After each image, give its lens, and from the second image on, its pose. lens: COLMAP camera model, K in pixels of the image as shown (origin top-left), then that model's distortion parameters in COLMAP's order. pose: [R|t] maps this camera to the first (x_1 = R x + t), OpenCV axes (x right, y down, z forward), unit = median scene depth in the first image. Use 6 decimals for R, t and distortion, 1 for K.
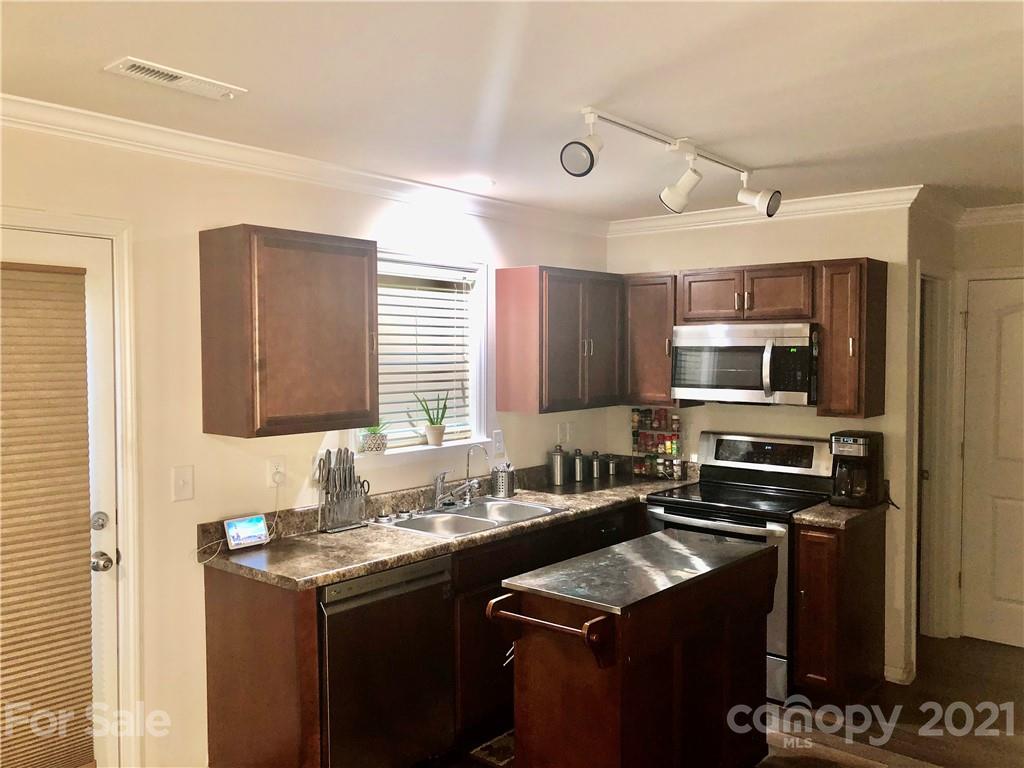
lens RADIAL K [[826.6, 0, 512.0], [0, 826.6, 384.0], [0, 0, 1]] dist [0.008730, 0.006698]
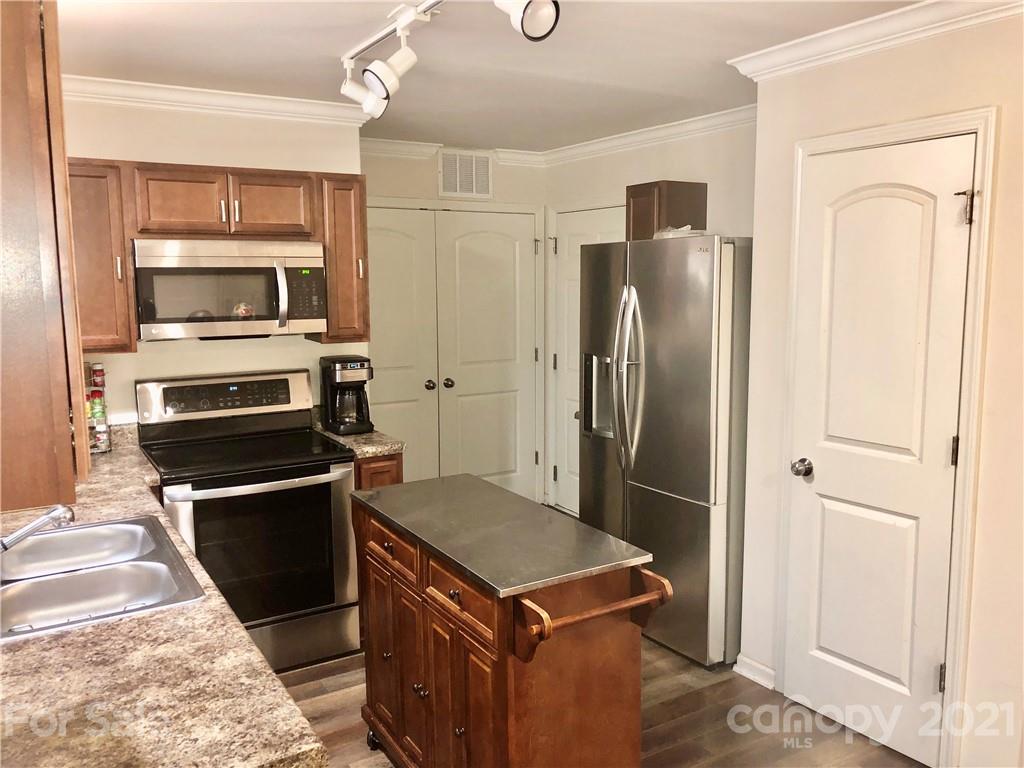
lens RADIAL K [[826.6, 0, 512.0], [0, 826.6, 384.0], [0, 0, 1]] dist [0.008730, 0.006698]
pose [[0.309416, -0.133081, 0.941568, -0.440130], [0.041295, 0.991105, 0.126513, -0.024951], [-0.950030, -0.000263, 0.312159, 0.508507]]
